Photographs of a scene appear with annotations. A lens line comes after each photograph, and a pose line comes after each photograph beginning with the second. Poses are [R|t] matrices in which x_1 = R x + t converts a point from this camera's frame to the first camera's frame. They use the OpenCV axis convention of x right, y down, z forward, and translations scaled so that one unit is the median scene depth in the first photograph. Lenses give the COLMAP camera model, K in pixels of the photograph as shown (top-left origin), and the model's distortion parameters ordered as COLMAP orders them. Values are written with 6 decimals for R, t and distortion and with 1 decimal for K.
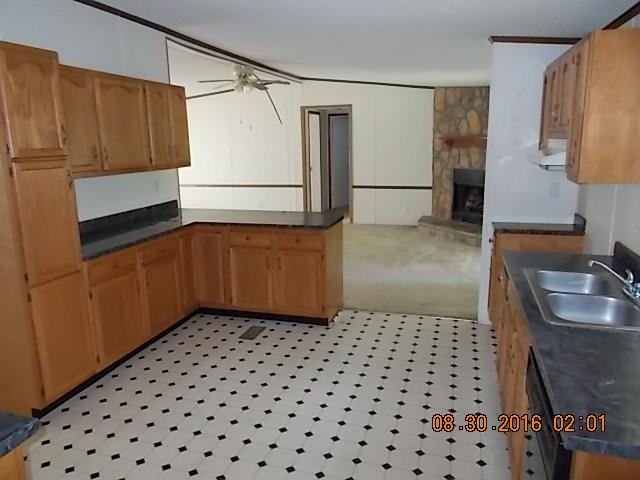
lens RADIAL K [[487.3, 0, 320.0], [0, 487.3, 240.0], [0, 0, 1]] dist [-0.012307, -0.003669]
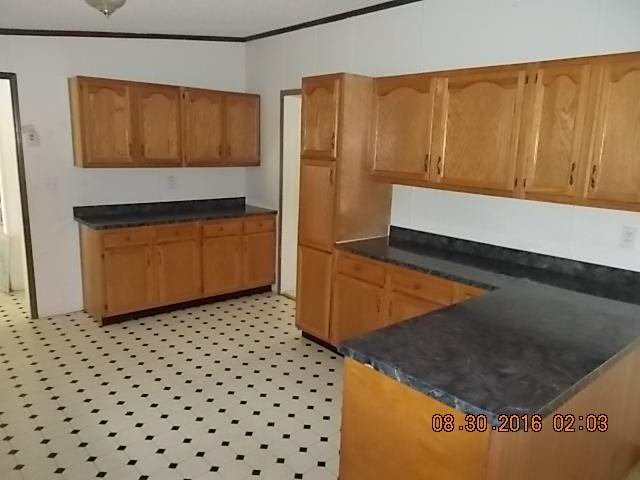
lens RADIAL K [[487.3, 0, 320.0], [0, 487.3, 240.0], [0, 0, 1]] dist [-0.012307, -0.003669]
pose [[-0.551511, 0.154626, -0.819711, 0.452516], [-0.196649, 0.930873, 0.307902, -0.298583], [0.810657, 0.331007, -0.482980, 1.387394]]
